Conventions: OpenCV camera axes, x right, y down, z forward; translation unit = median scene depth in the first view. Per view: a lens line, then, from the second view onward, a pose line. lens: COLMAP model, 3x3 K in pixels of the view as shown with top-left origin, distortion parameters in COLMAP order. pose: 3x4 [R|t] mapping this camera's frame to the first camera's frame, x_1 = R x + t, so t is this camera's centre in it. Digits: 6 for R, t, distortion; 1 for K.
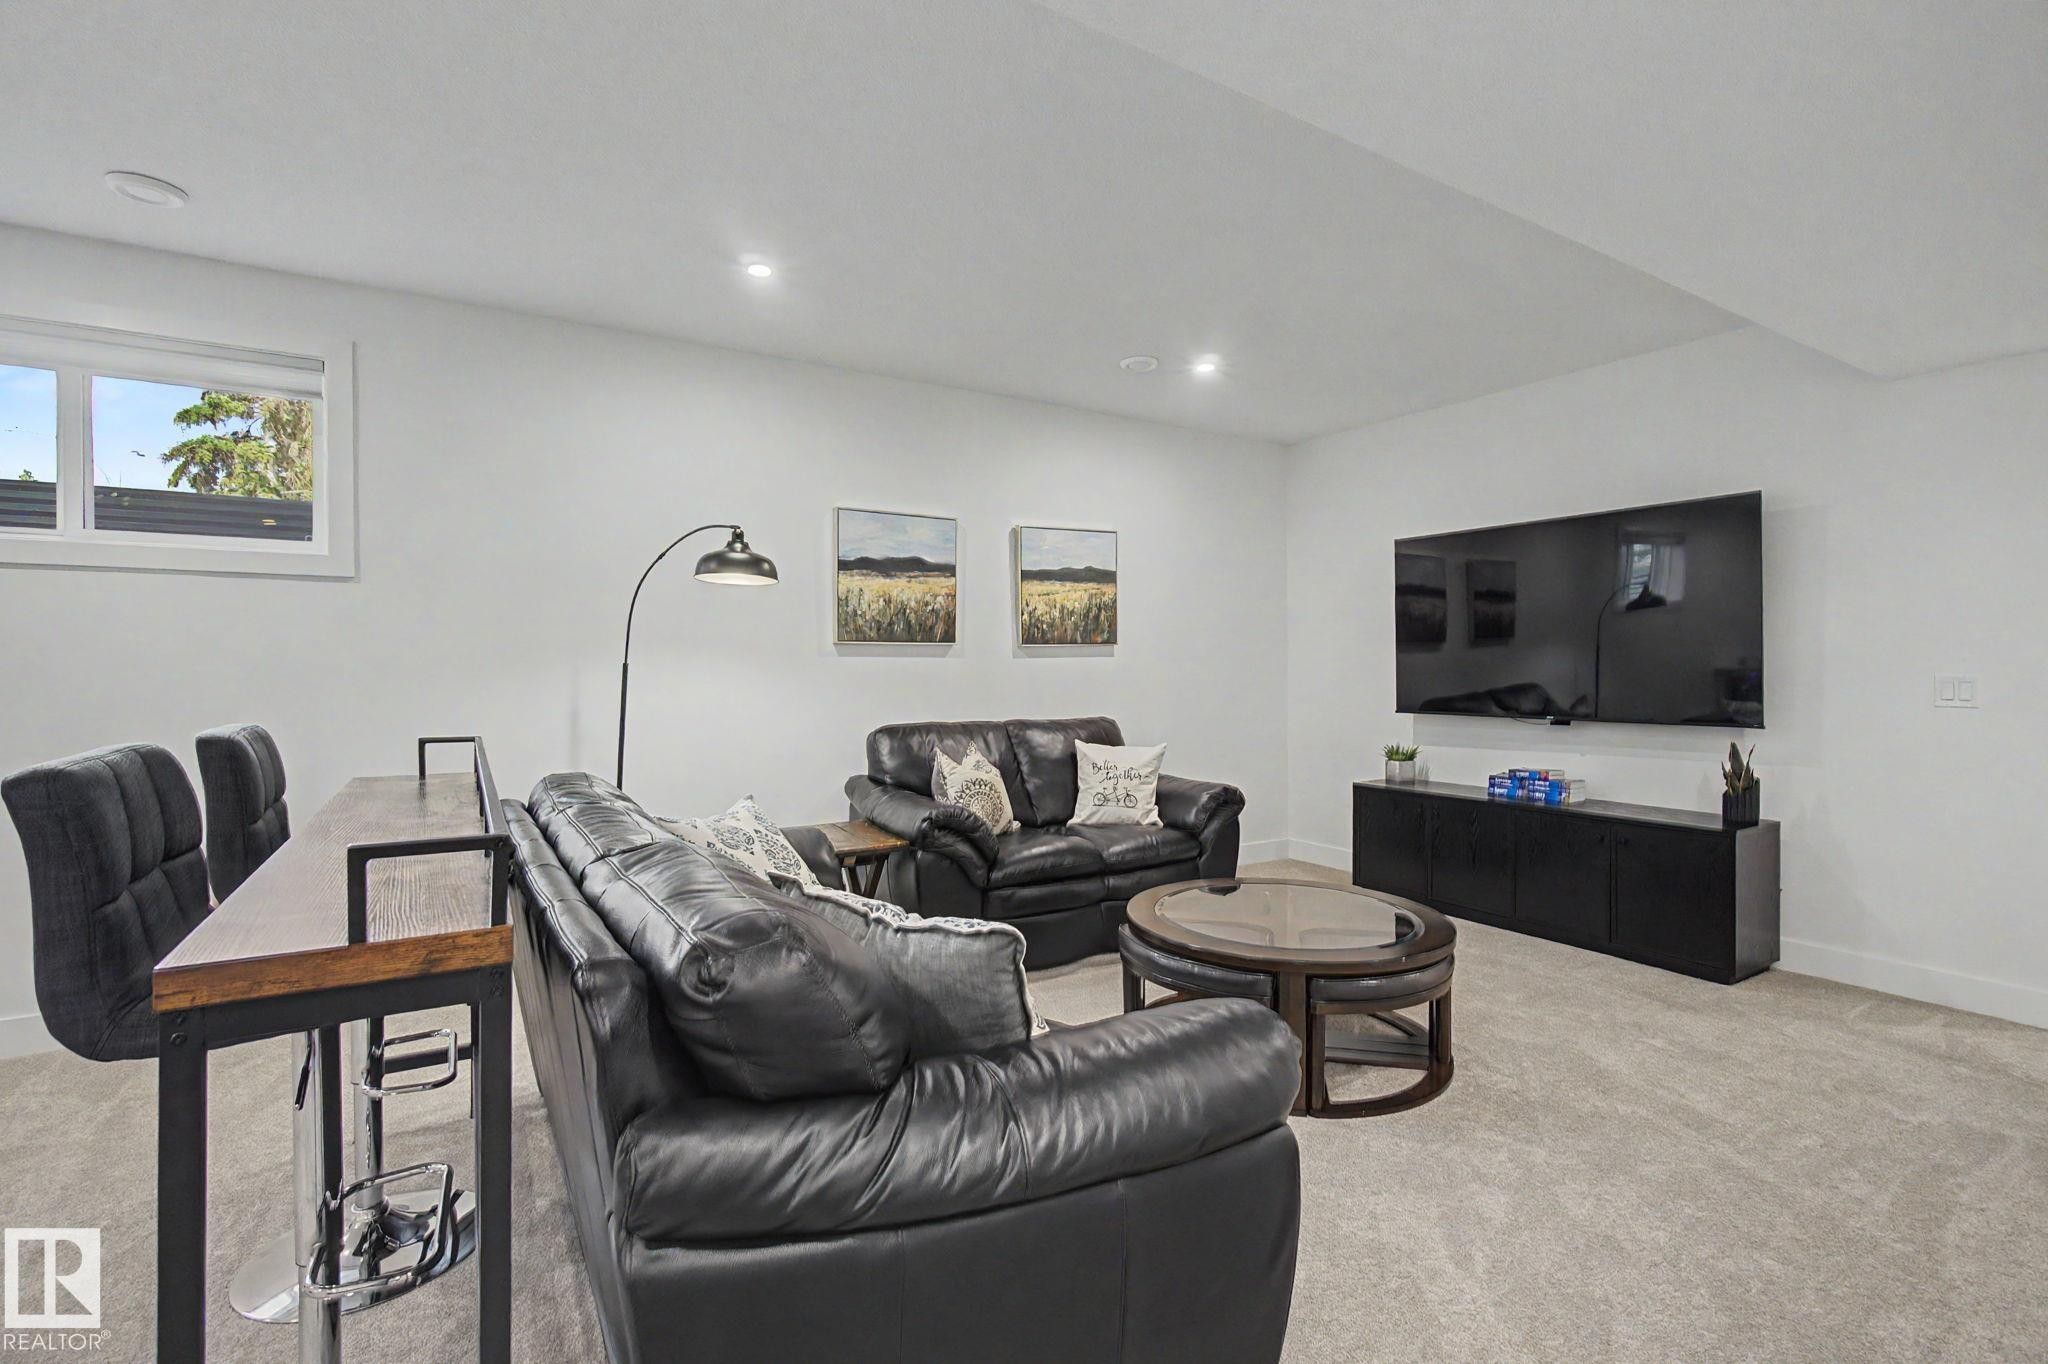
lens RADIAL K [[923.7, 0, 1021.5], [0, 923.7, 671.8], [0, 0, 1]] dist [-0.000567, 0.000272]
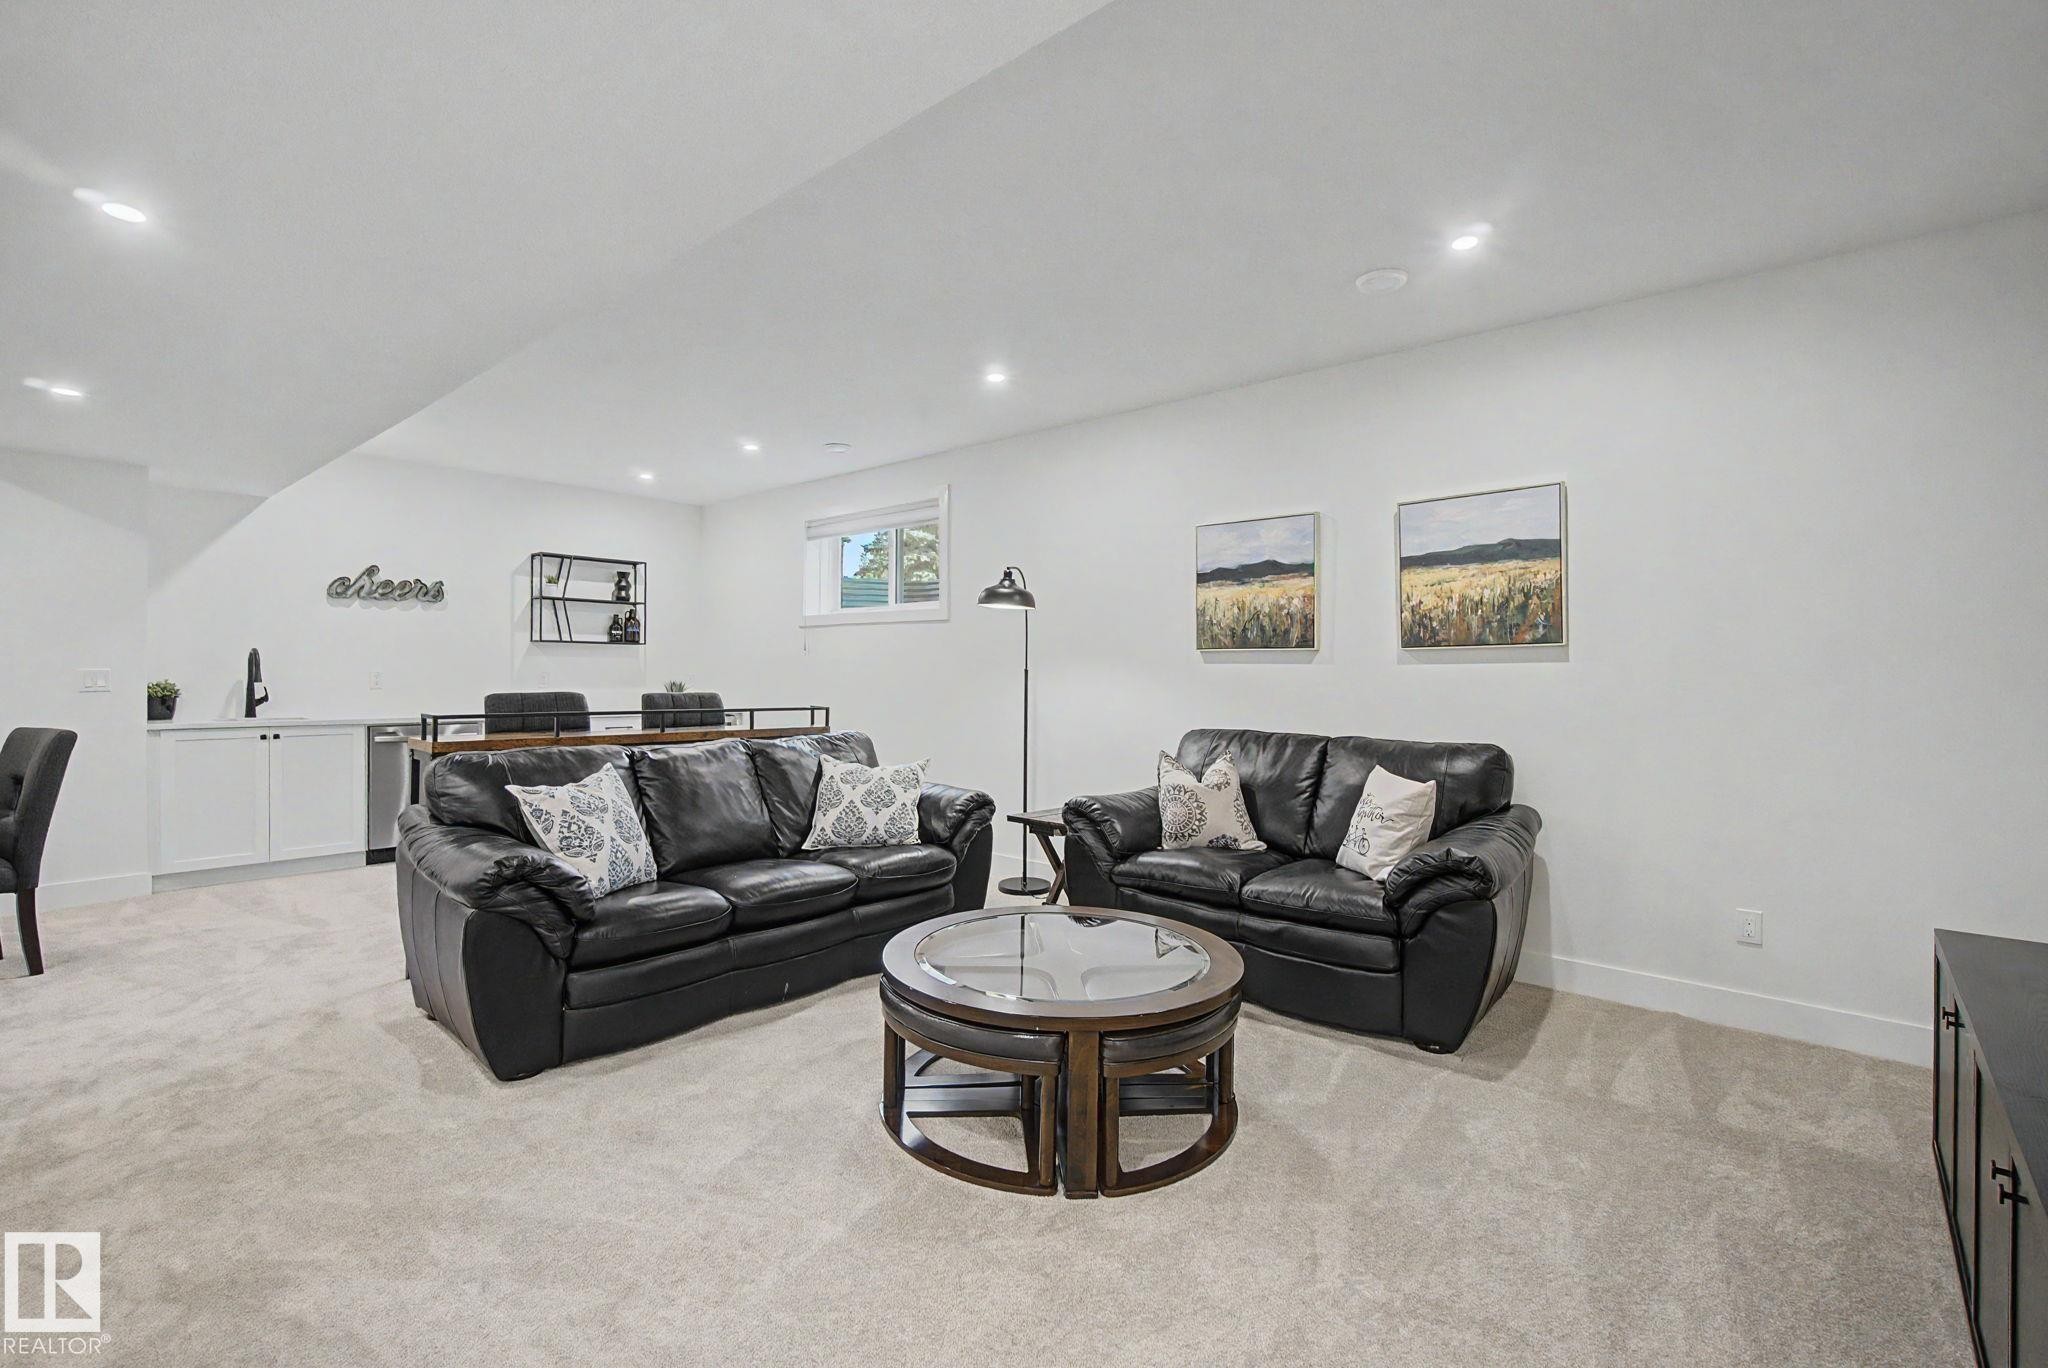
lens RADIAL K [[923.7, 0, 1021.5], [0, 923.7, 673.8], [0, 0, 1]] dist [-0.000567, 0.000272]
pose [[0.294500, 0.006810, -0.955627, 0.739440], [-0.011837, 0.999924, 0.003478, -0.005282], [0.955578, 0.010287, 0.294558, 0.463518]]
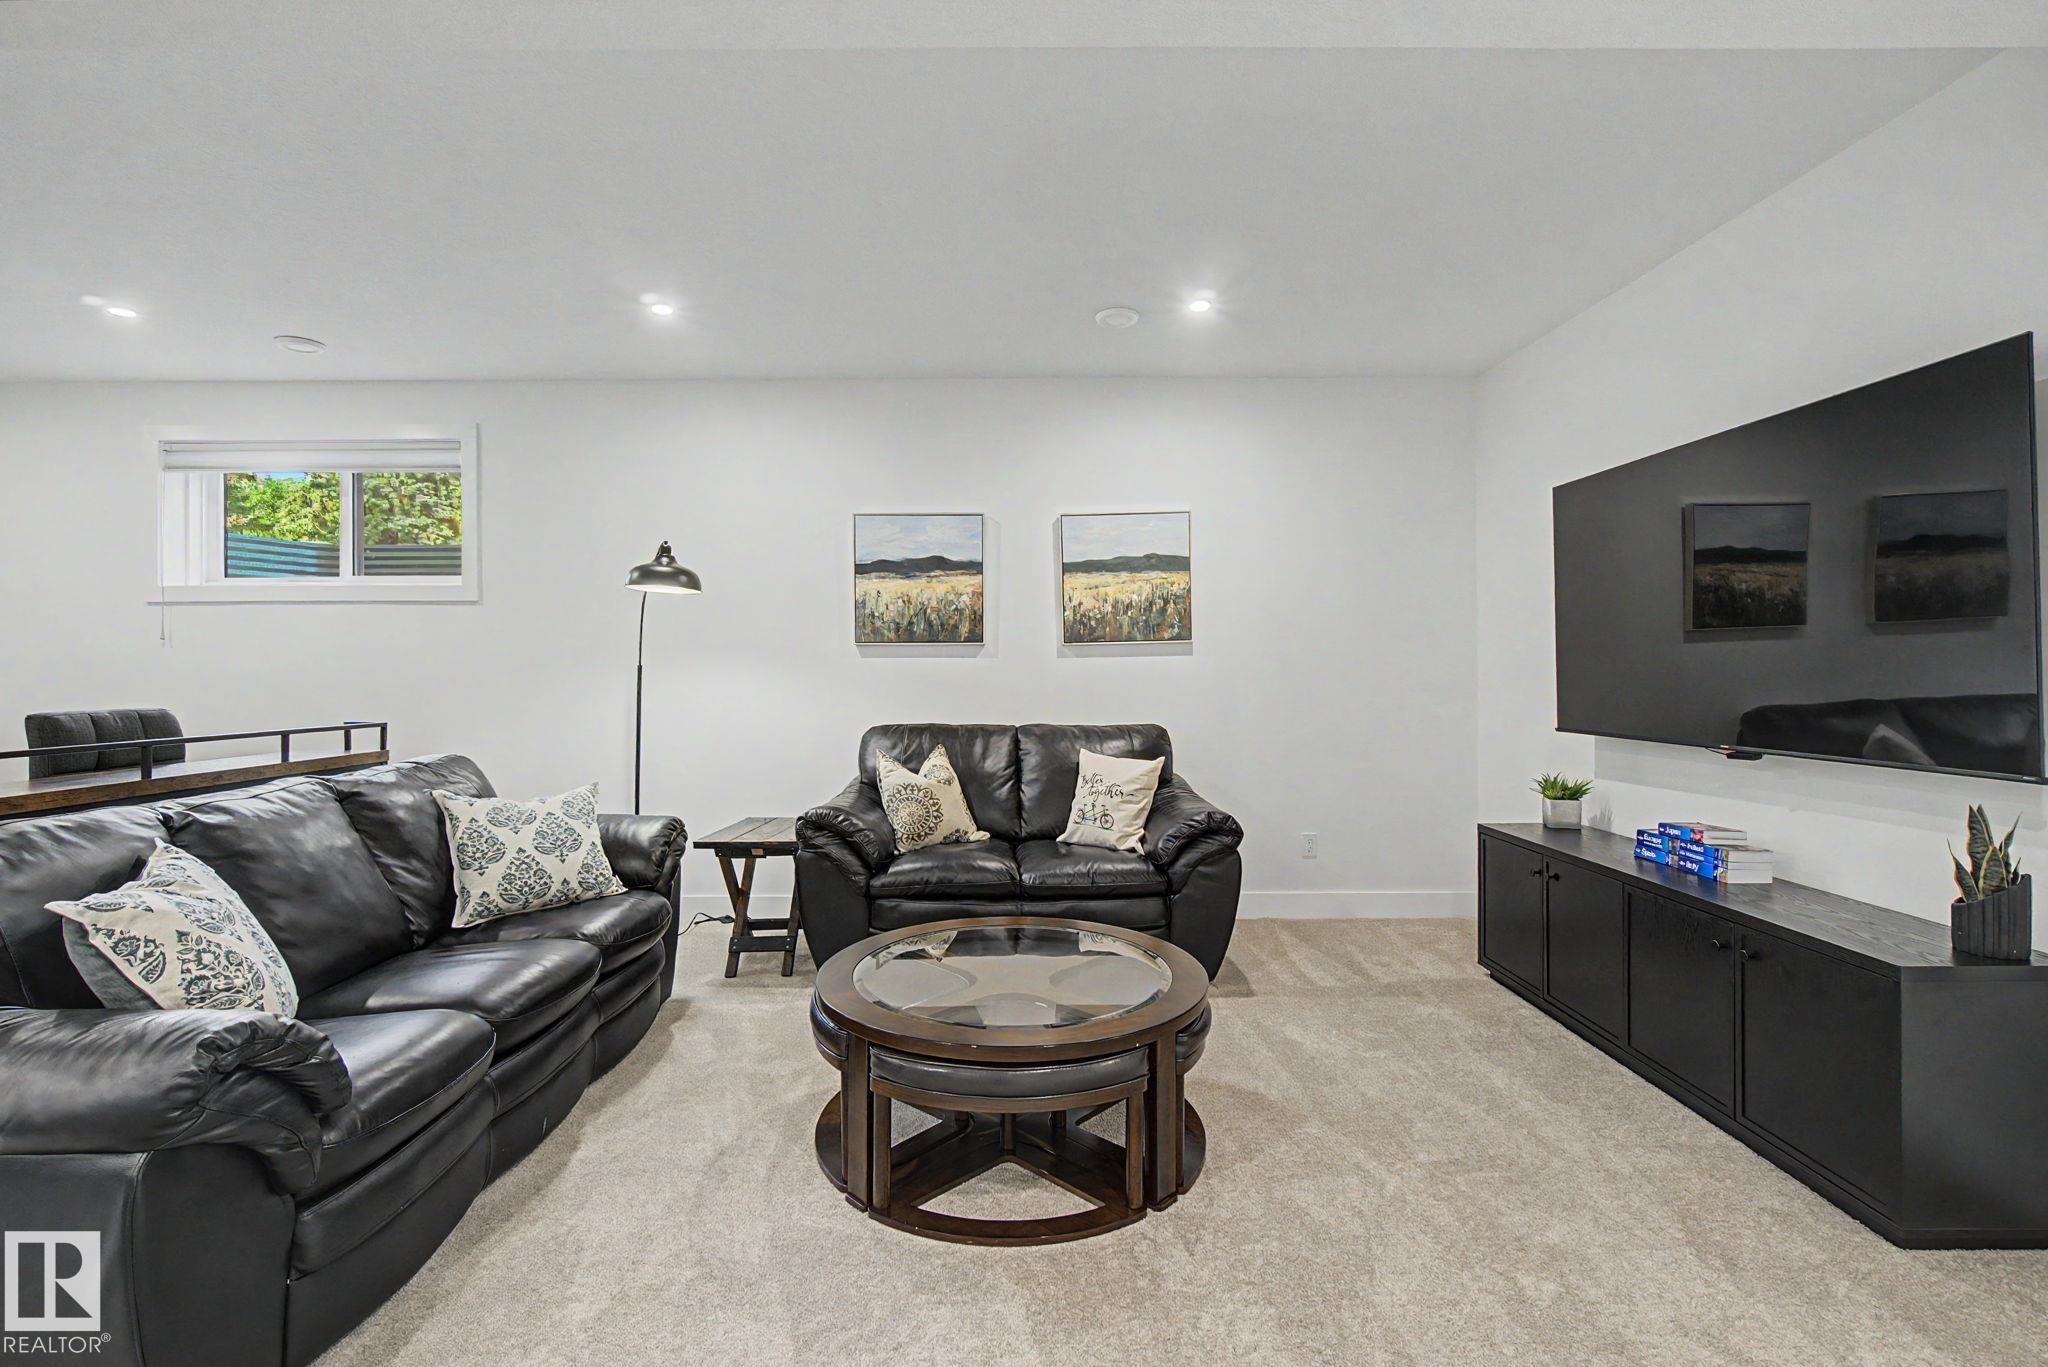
lens RADIAL K [[916.1, 0, 1022.3], [0, 916.1, 672.6], [0, 0, 1]] dist [-0.001160, 0.000228]
pose [[0.856001, 0.001906, -0.516970, 0.470600], [-0.000286, 0.999995, 0.003214, -0.002863], [0.516974, -0.002604, 0.855997, 0.206643]]
